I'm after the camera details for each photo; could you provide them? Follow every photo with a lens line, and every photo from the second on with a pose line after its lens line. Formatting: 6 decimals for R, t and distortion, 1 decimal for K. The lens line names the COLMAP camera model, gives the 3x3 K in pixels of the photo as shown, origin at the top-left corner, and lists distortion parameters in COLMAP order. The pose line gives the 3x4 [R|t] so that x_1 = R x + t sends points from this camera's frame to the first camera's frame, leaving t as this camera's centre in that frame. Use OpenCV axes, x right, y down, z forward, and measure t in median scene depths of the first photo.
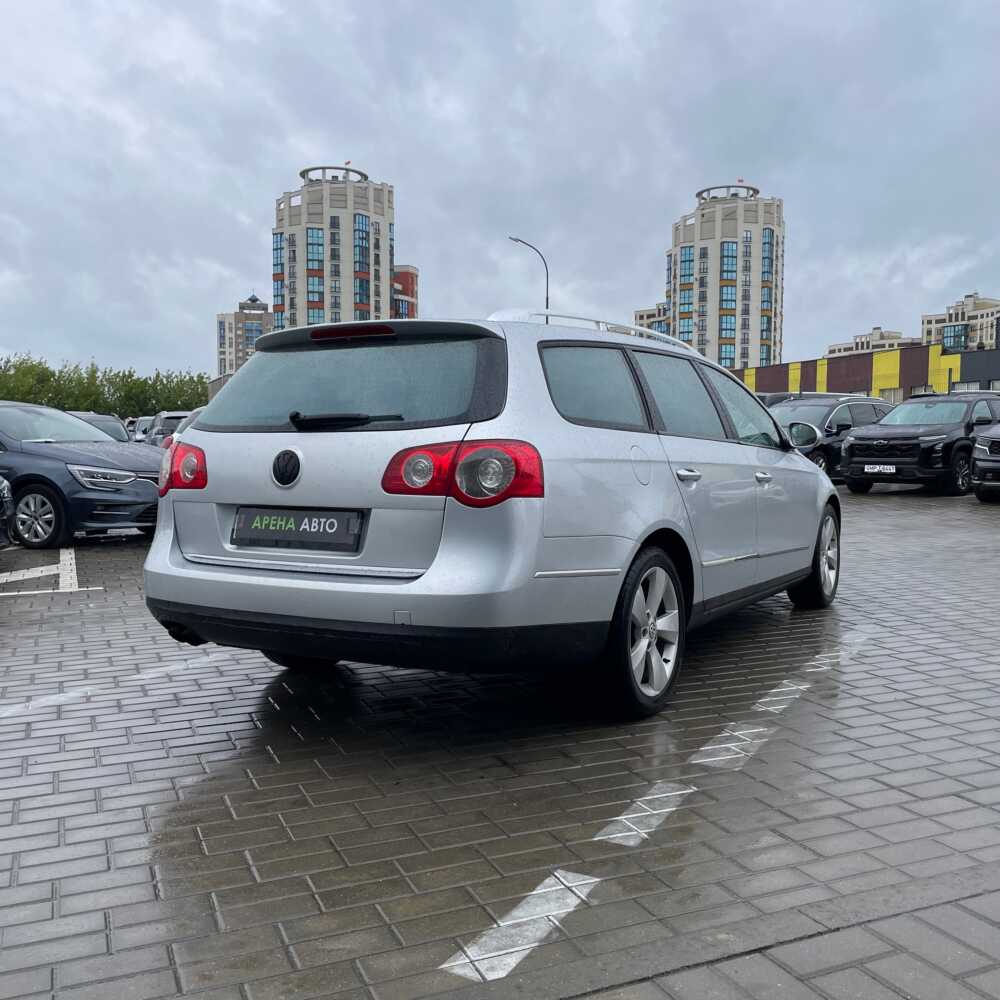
lens RADIAL K [[1022.7, 0, 506.2], [0, 1022.7, 498.2], [0, 0, 1]] dist [0.098488, -0.177290]
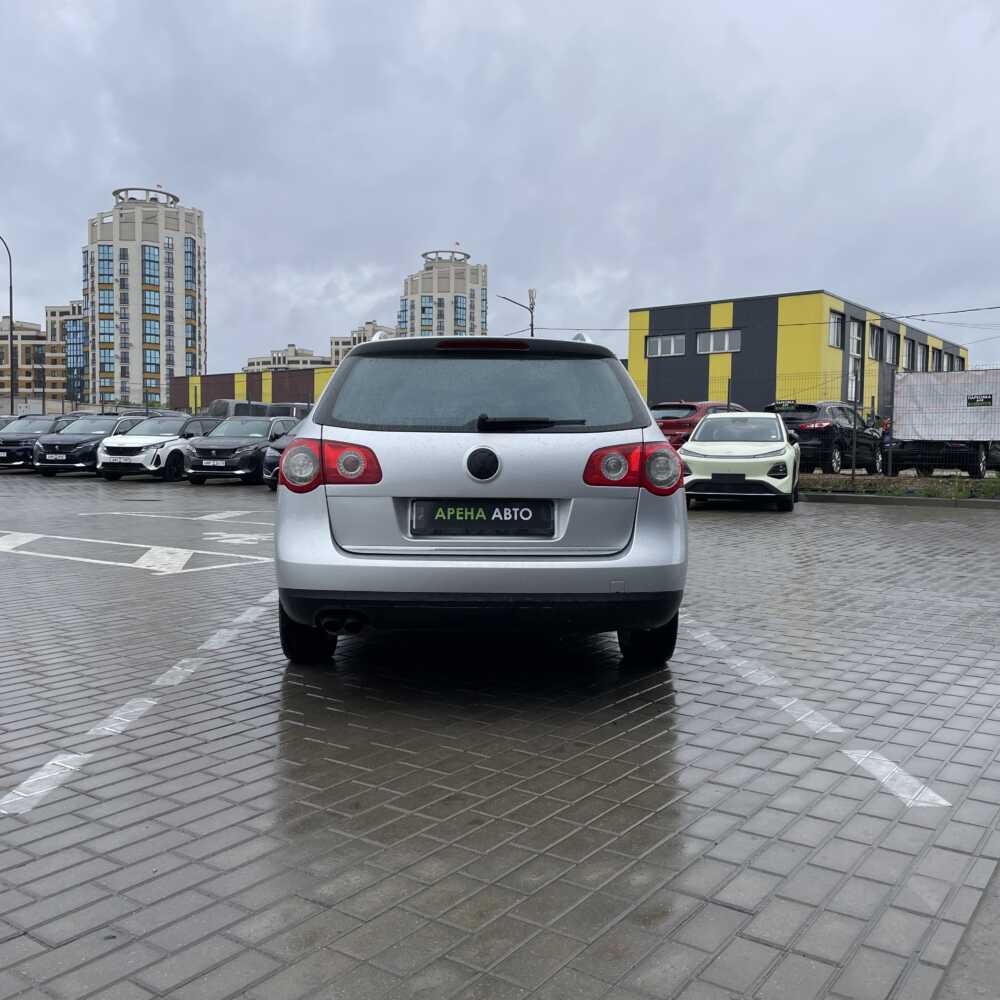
lens RADIAL K [[1015.2, 0, 490.1], [0, 1015.2, 492.3], [0, 0, 1]] dist [0.090425, -0.147392]
pose [[0.845878, -0.007486, 0.533325, -0.800658], [0.014806, 0.999846, -0.009449, 0.012099], [-0.533172, 0.015889, 0.845858, 0.053791]]
